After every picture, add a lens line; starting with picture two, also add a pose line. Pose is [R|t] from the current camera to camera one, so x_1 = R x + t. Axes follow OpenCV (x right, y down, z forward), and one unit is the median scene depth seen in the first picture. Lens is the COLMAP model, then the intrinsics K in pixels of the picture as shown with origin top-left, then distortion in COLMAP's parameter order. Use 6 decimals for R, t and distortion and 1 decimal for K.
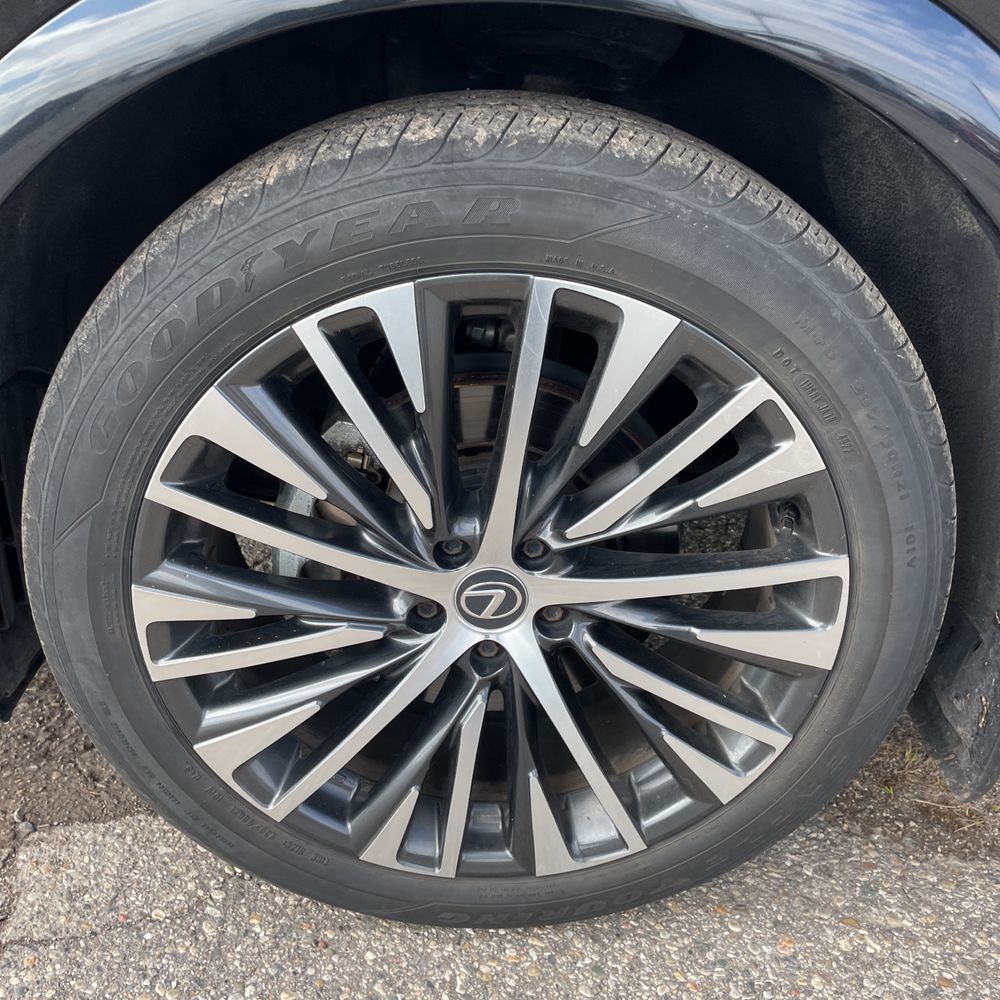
lens RADIAL K [[1020.0, 0, 486.3], [0, 1020.0, 485.6], [0, 0, 1]] dist [0.025282, 0.000000]
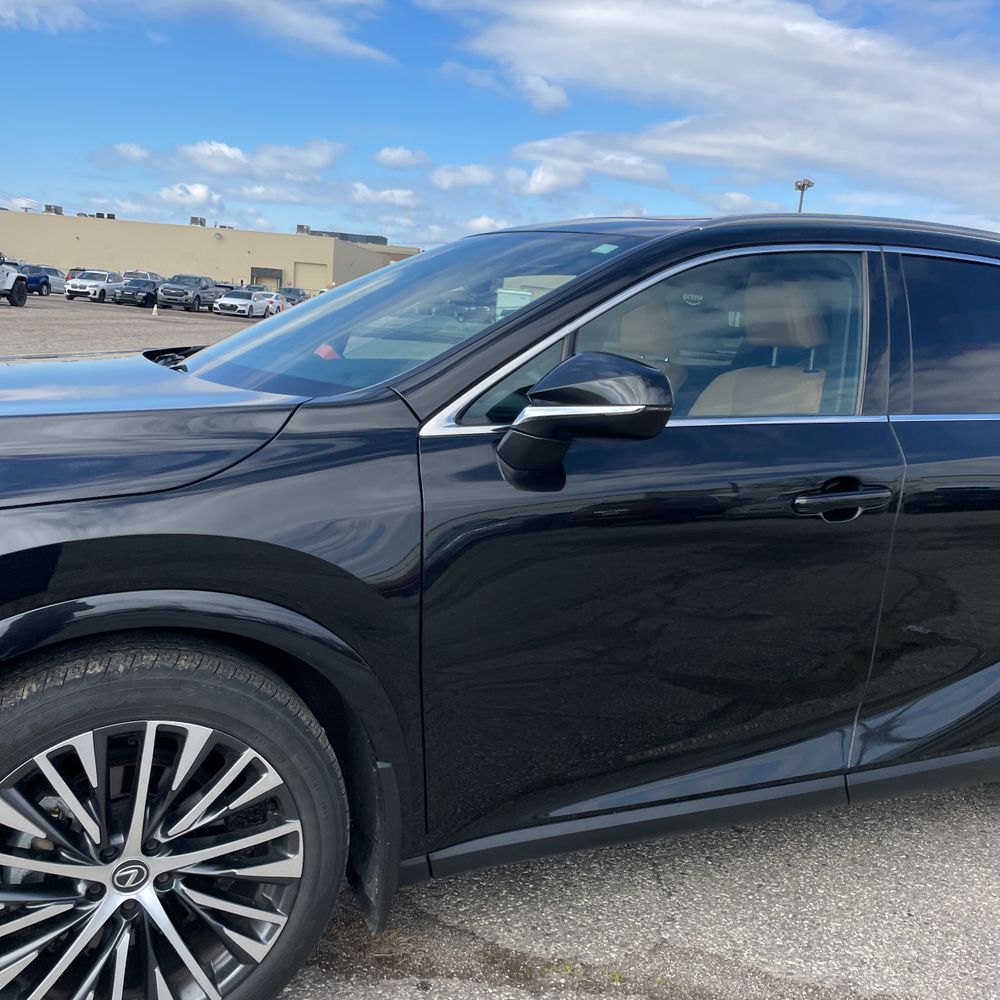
lens RADIAL K [[1020.0, 0, 504.7], [0, 1020.0, 483.6], [0, 0, 1]] dist [0.025282, 0.000000]
pose [[0.905833, -0.040120, 0.421731, -0.160574], [0.157292, 0.956195, -0.246881, -0.012577], [-0.393352, 0.289968, 0.872464, -1.372096]]
